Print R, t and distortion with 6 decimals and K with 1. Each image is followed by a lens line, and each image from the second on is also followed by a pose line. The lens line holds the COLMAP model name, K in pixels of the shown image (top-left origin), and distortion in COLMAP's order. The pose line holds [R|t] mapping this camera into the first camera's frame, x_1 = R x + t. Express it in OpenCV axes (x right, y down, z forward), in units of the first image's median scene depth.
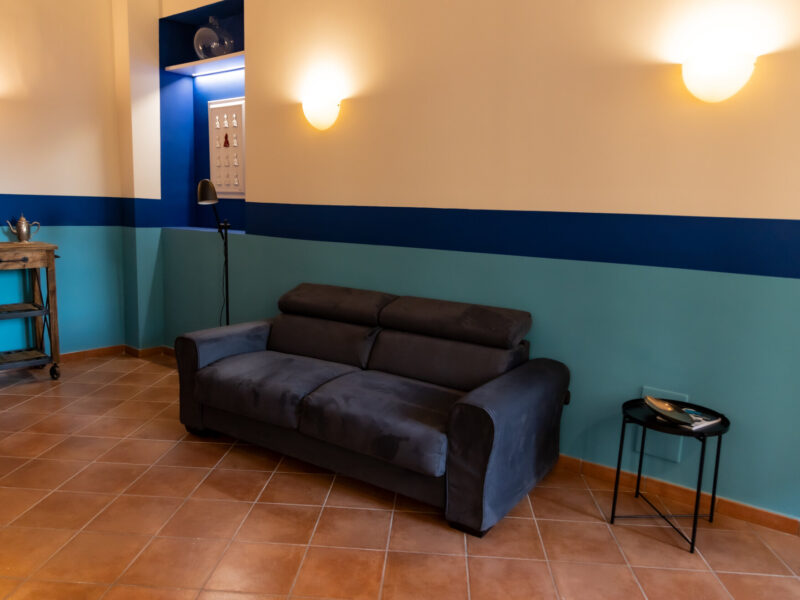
lens RADIAL K [[606.4, 0, 400.7], [0, 606.4, 300.4], [0, 0, 1]] dist [-0.000934, 0.003335]
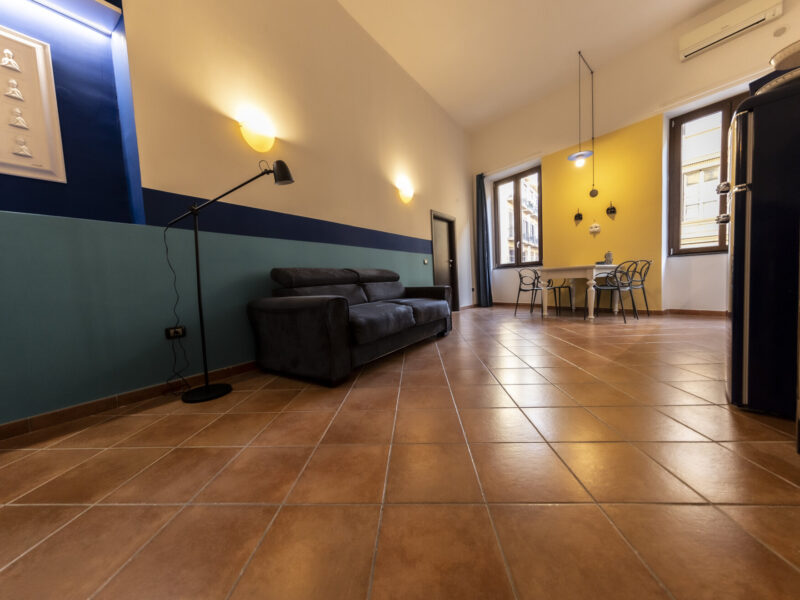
lens RADIAL K [[282.8, 0, 403.4], [0, 282.8, 296.3], [0, 0, 1]] dist [0.007302, 0.000322]
pose [[-0.021802, -0.083539, 0.996266, -0.666102], [0.203619, 0.975245, 0.086233, 0.027756], [-0.978807, 0.204739, -0.004252, 0.655310]]
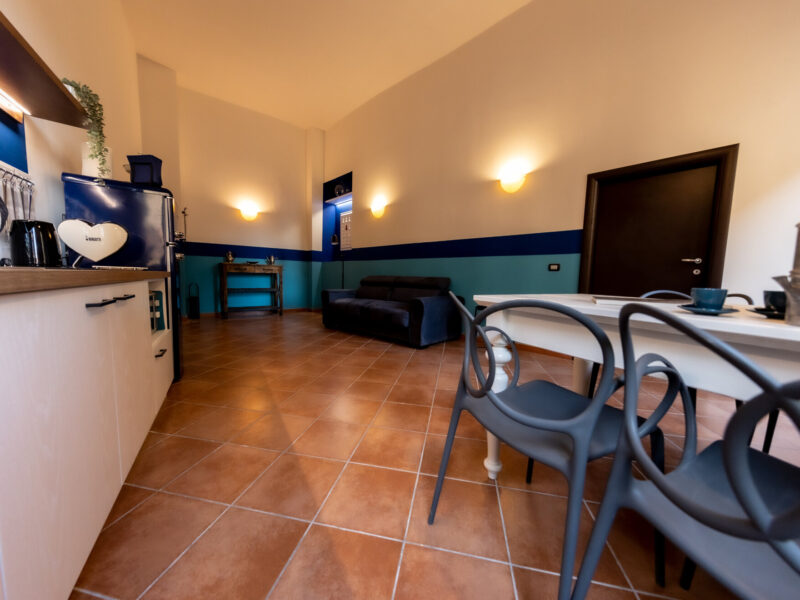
lens RADIAL K [[282.8, 0, 400.4], [0, 282.8, 305.8], [0, 0, 1]] dist [0.007302, 0.000322]
pose [[0.990888, 0.009055, -0.134385, 0.116883], [-0.017123, 0.998111, -0.059003, 0.150036], [0.133596, 0.060767, 0.989171, -0.162517]]
